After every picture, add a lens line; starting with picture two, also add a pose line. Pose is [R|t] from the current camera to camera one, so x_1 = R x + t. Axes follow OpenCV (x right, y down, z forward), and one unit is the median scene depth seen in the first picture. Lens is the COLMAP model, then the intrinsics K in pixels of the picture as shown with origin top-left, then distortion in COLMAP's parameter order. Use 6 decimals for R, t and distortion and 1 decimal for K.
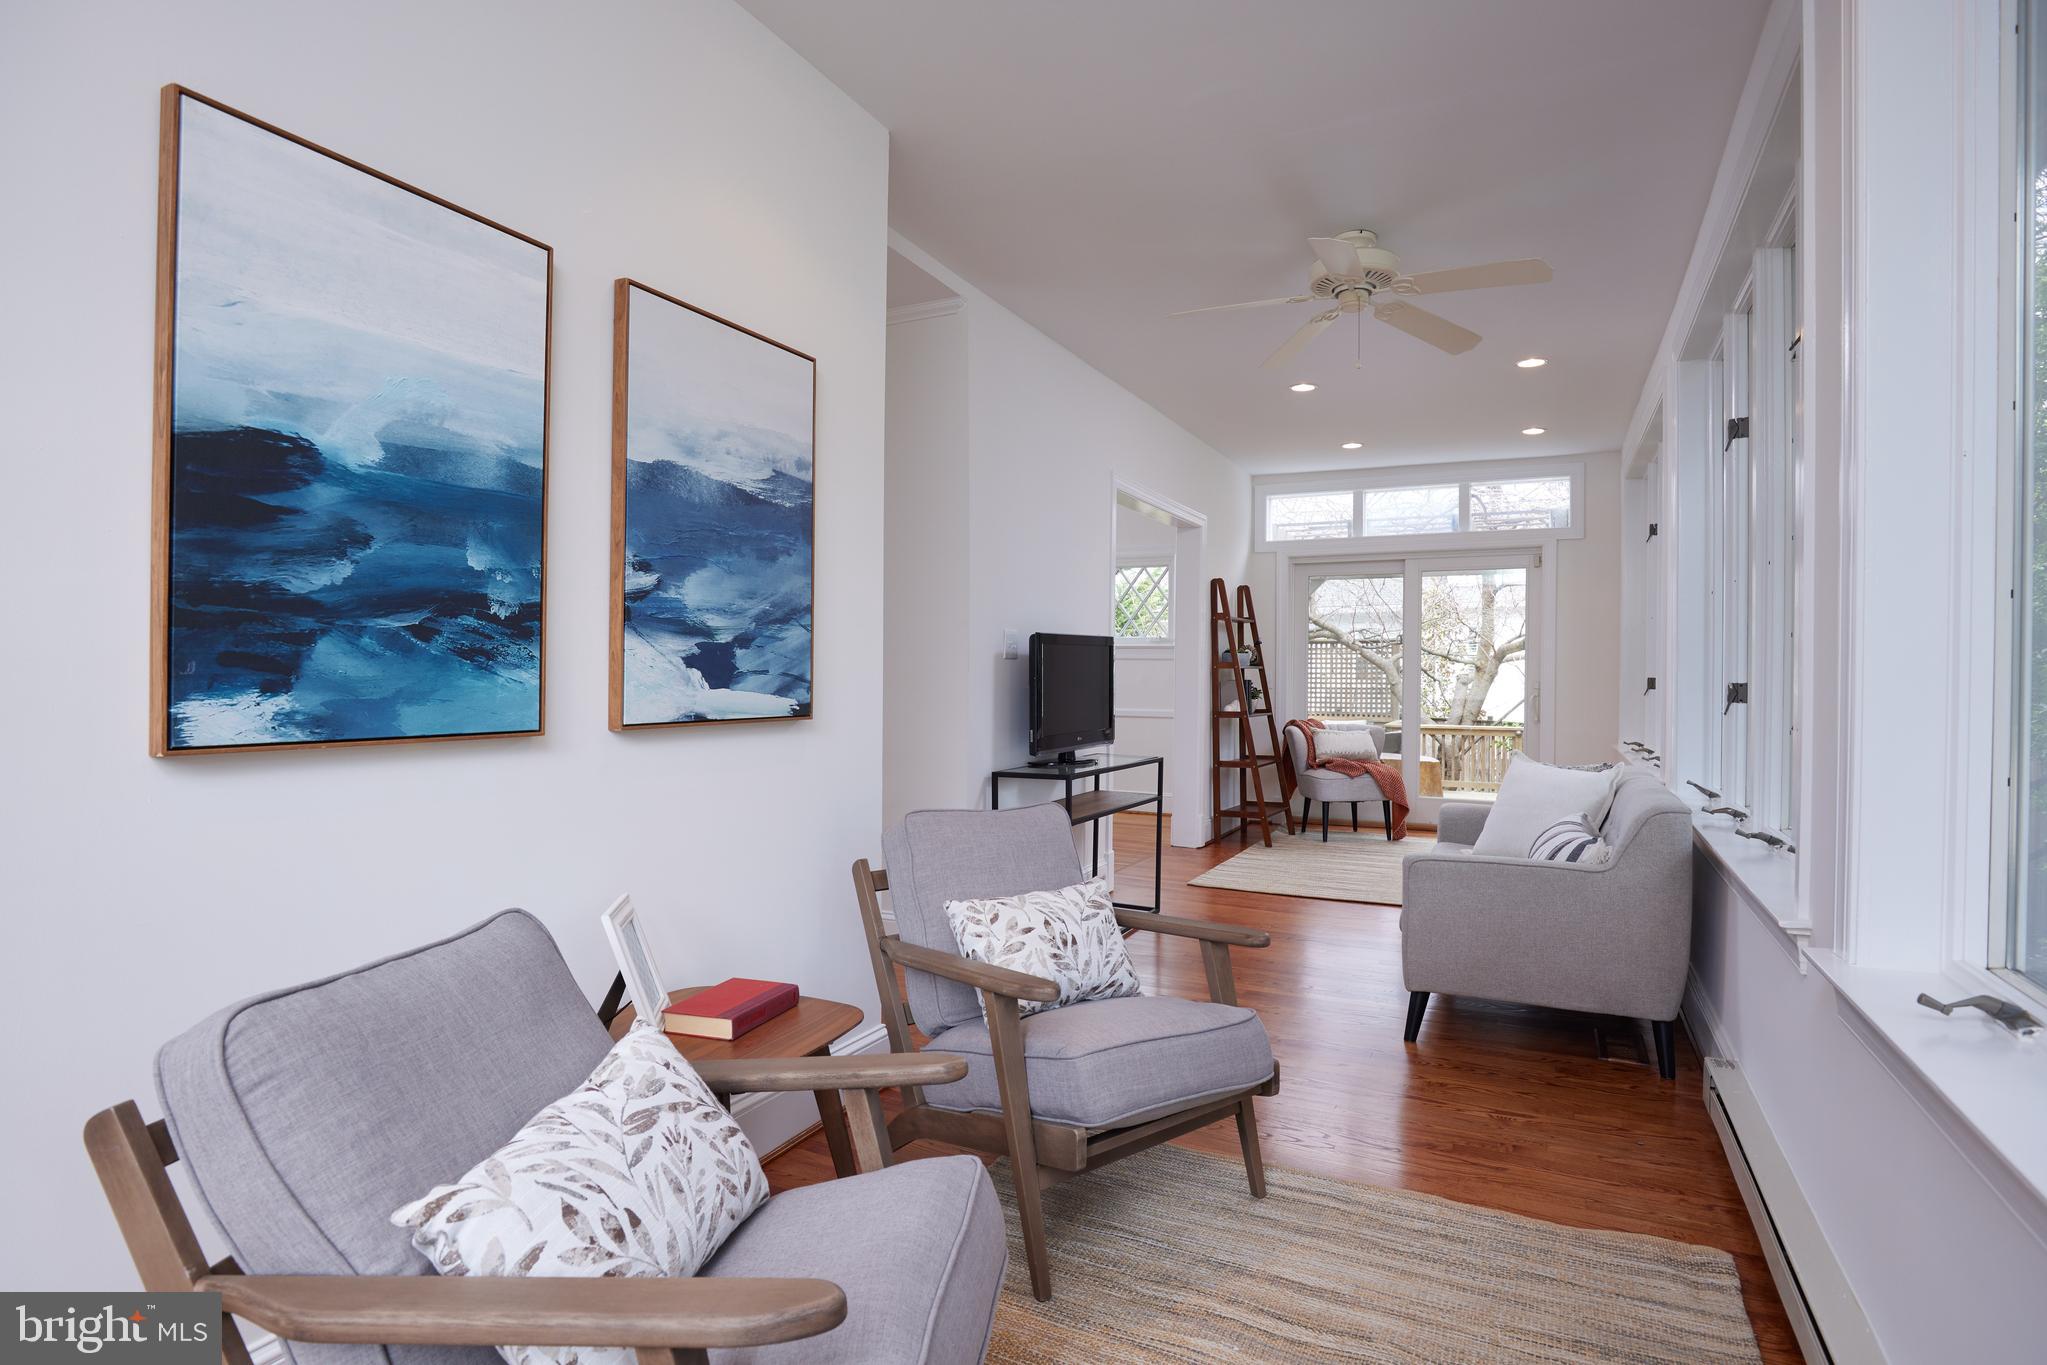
lens RADIAL K [[1103.8, 0, 1008.9], [0, 1103.8, 676.1], [0, 0, 1]] dist [-0.001100, -0.000219]
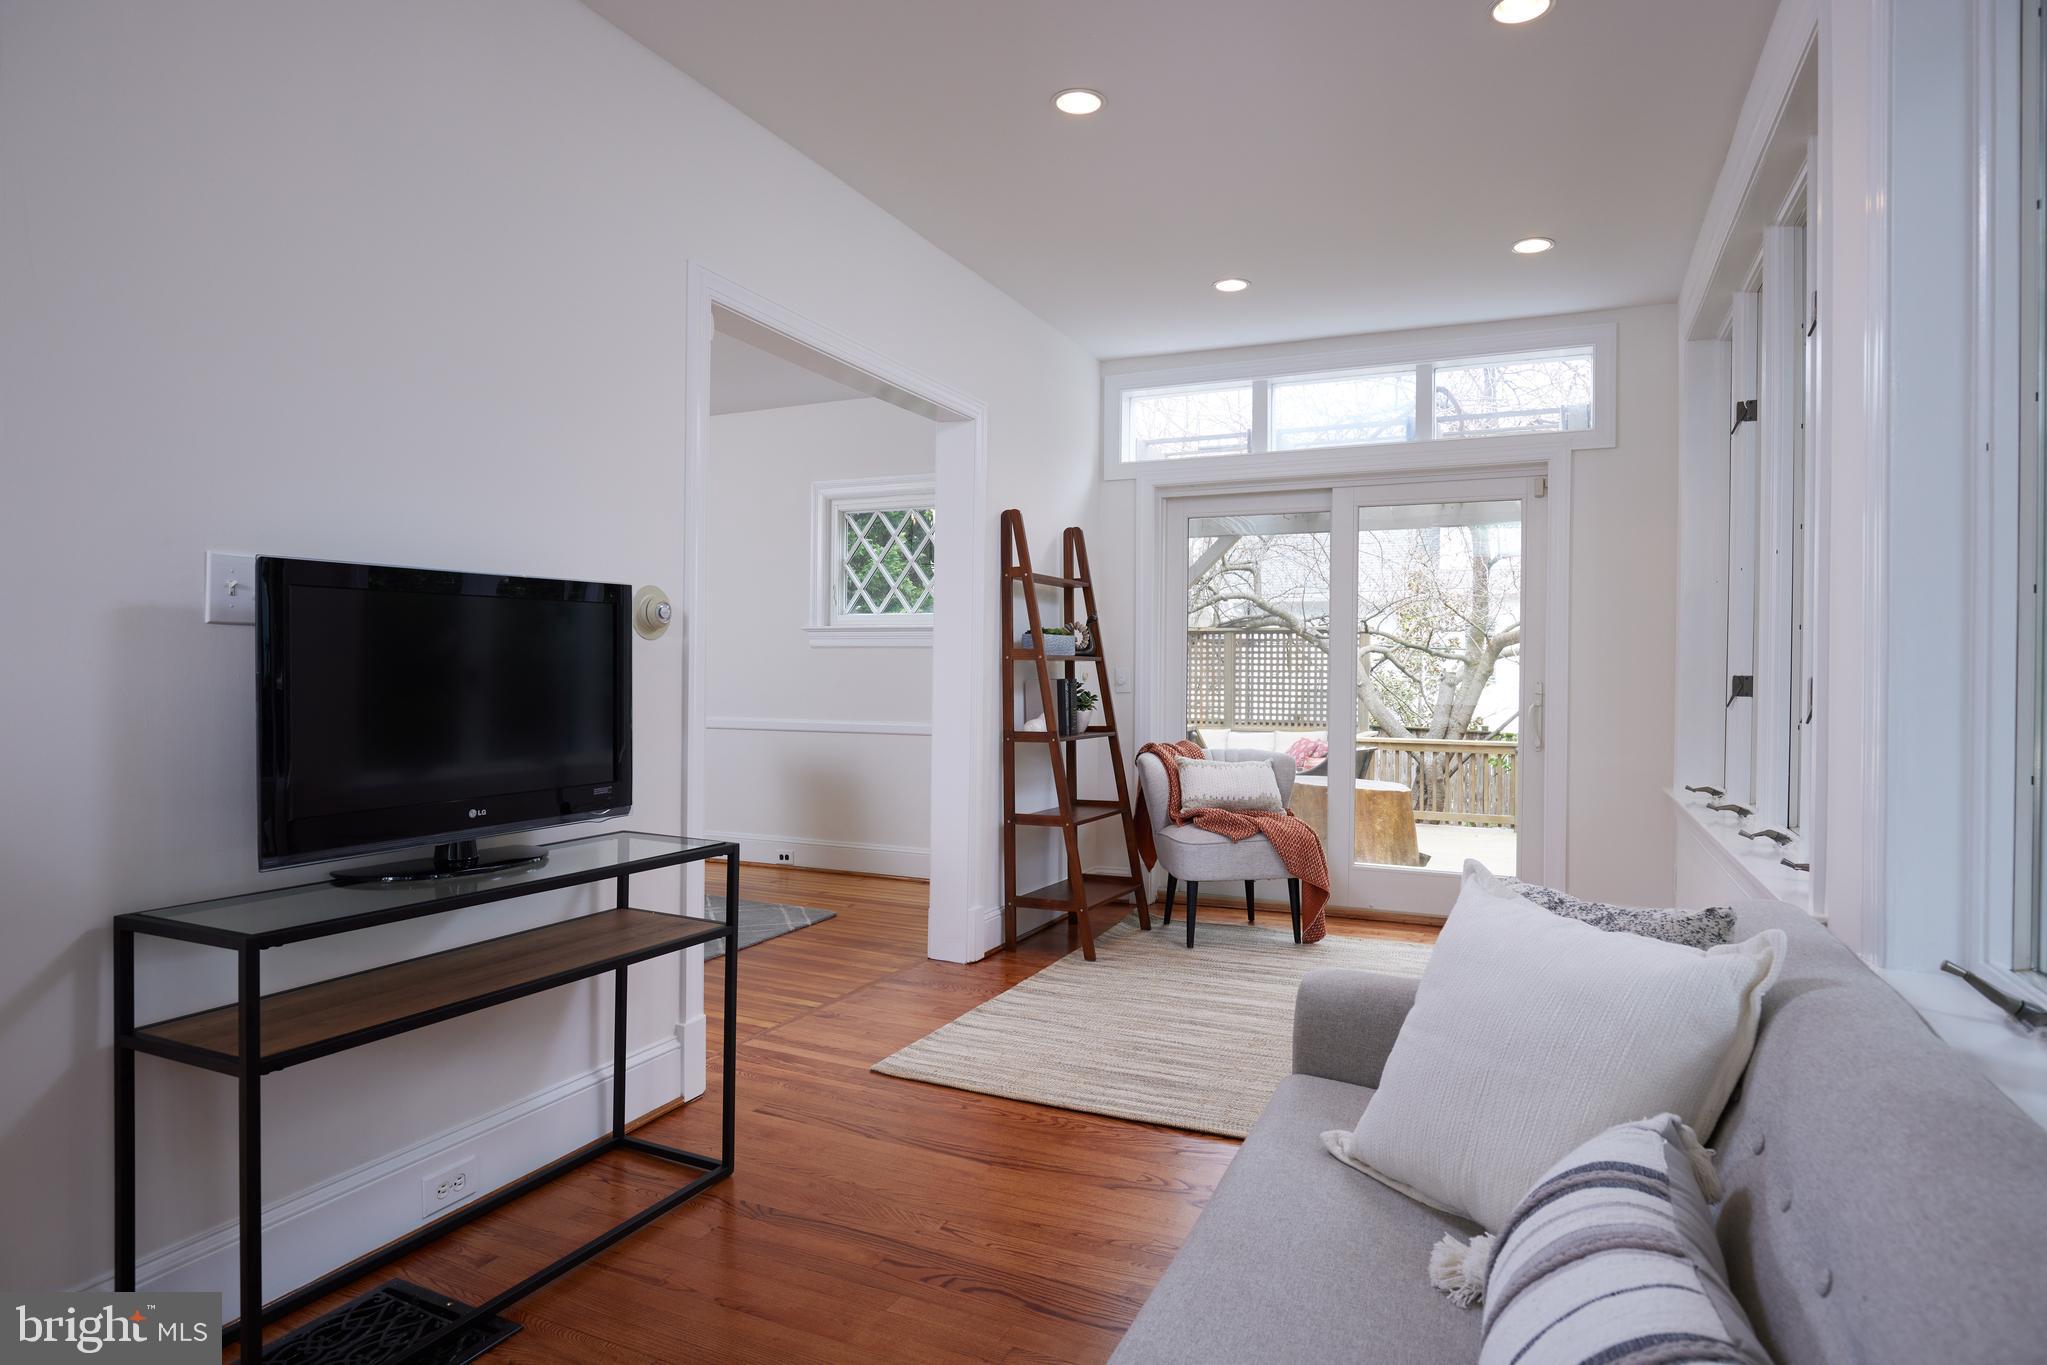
lens RADIAL K [[1113.8, 0, 1038.8], [0, 1113.8, 676.8], [0, 0, 1]] dist [-0.005329, -0.000726]
pose [[0.999846, 0.000066, 0.017546, 0.185892], [-0.000068, 1.000000, 0.000075, 0.002144], [-0.017546, -0.000076, 0.999846, 0.379222]]
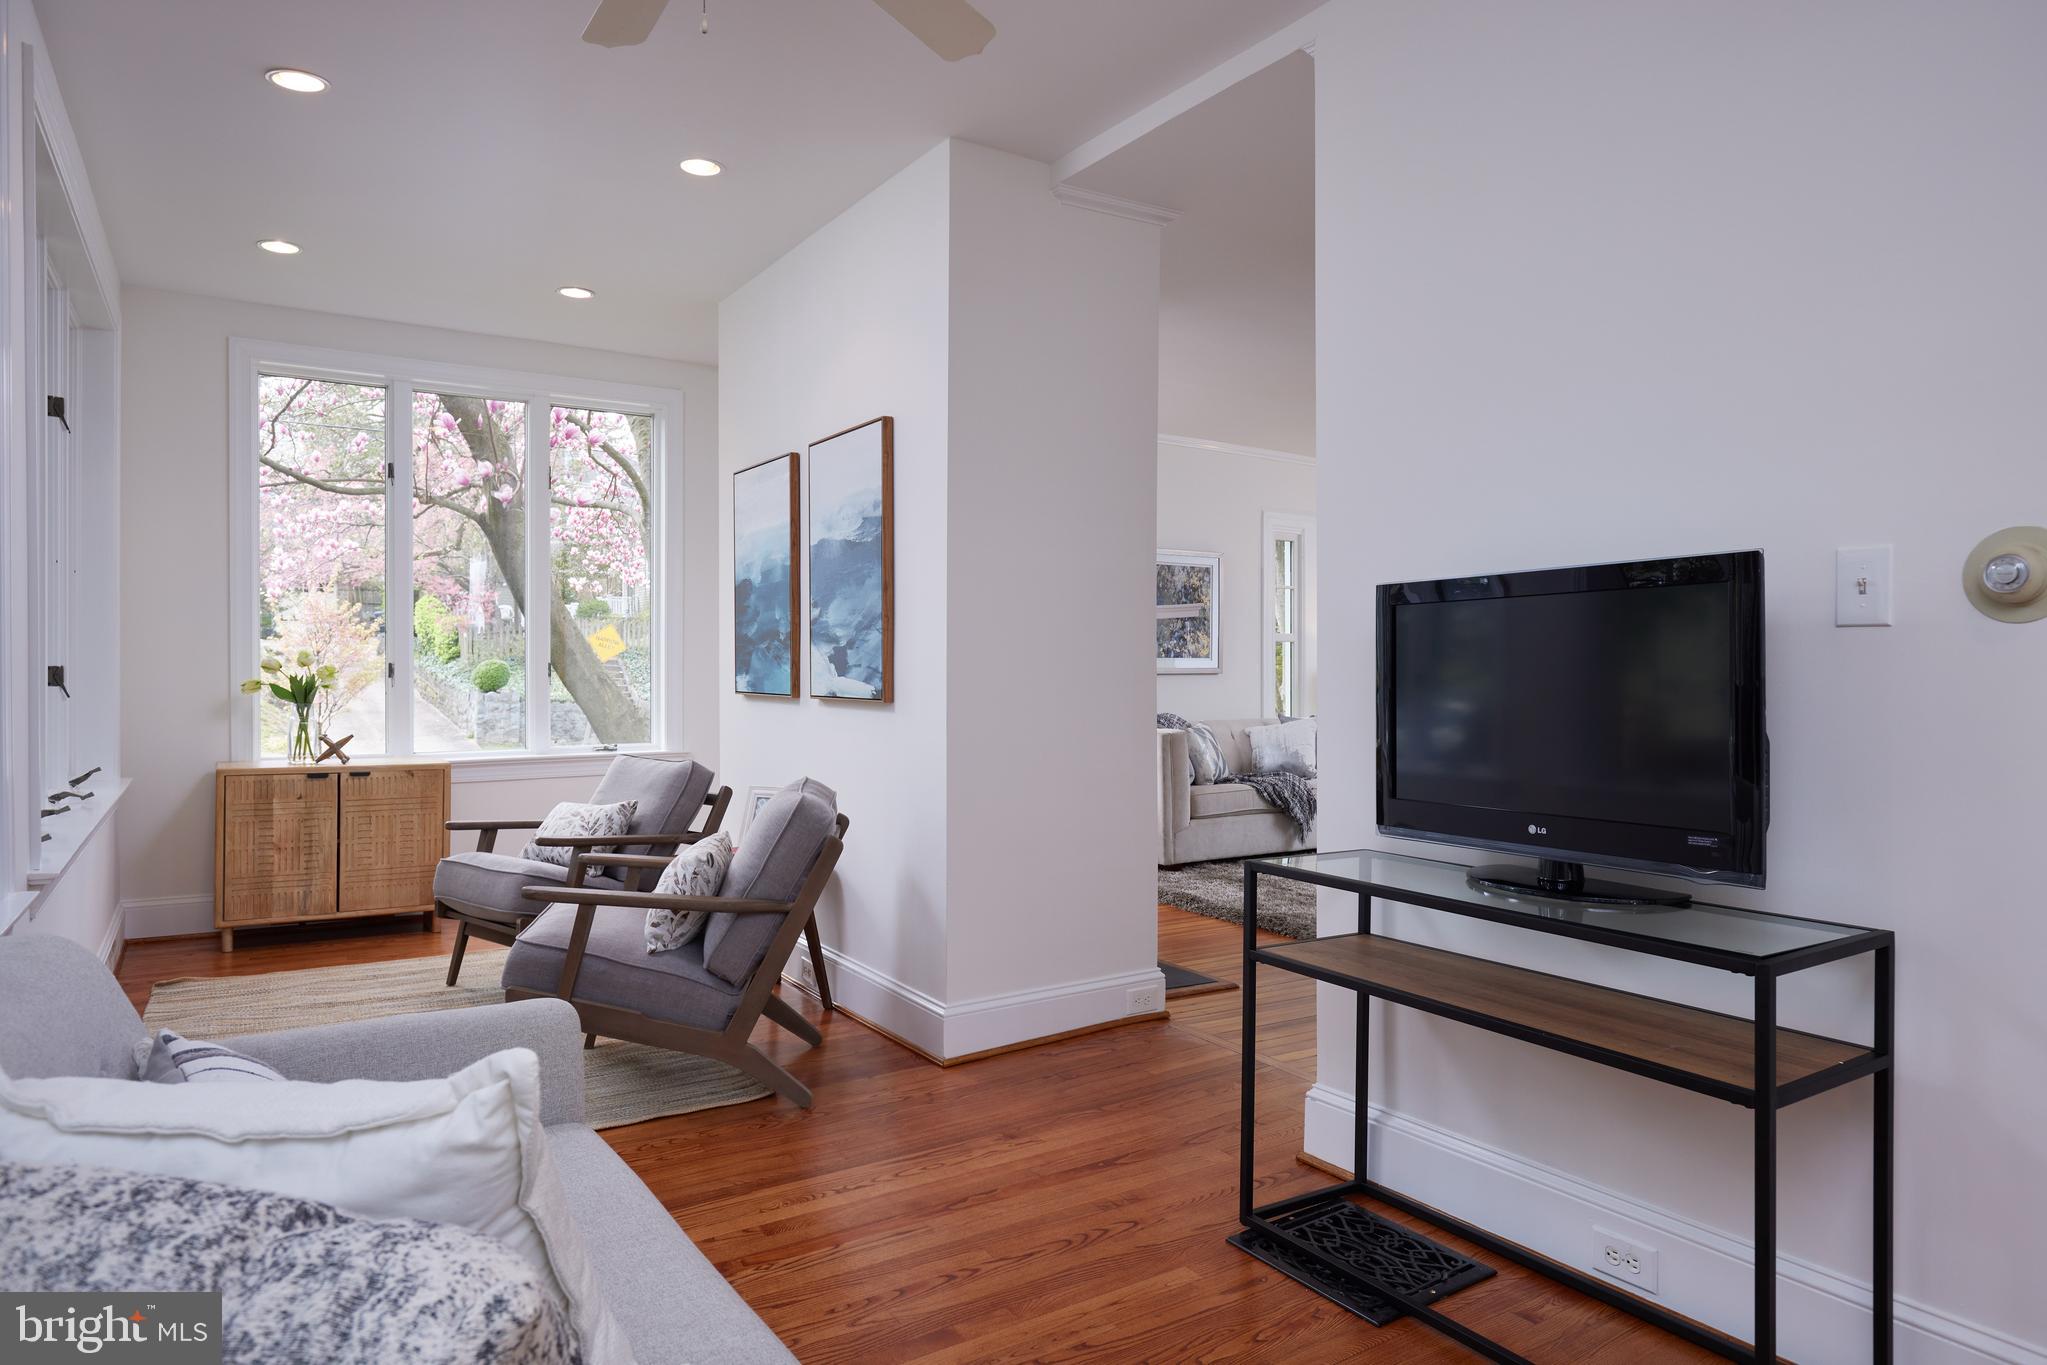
lens RADIAL K [[1250.6, 0, 1028.1], [0, 1250.6, 677.8], [0, 0, 1]] dist [-0.009505, -0.000612]
pose [[-0.520671, 0.000988, -0.853757, 0.427051], [-0.008086, 0.999949, 0.006089, 0.000054], [0.853719, 0.010074, -0.520637, 0.845403]]
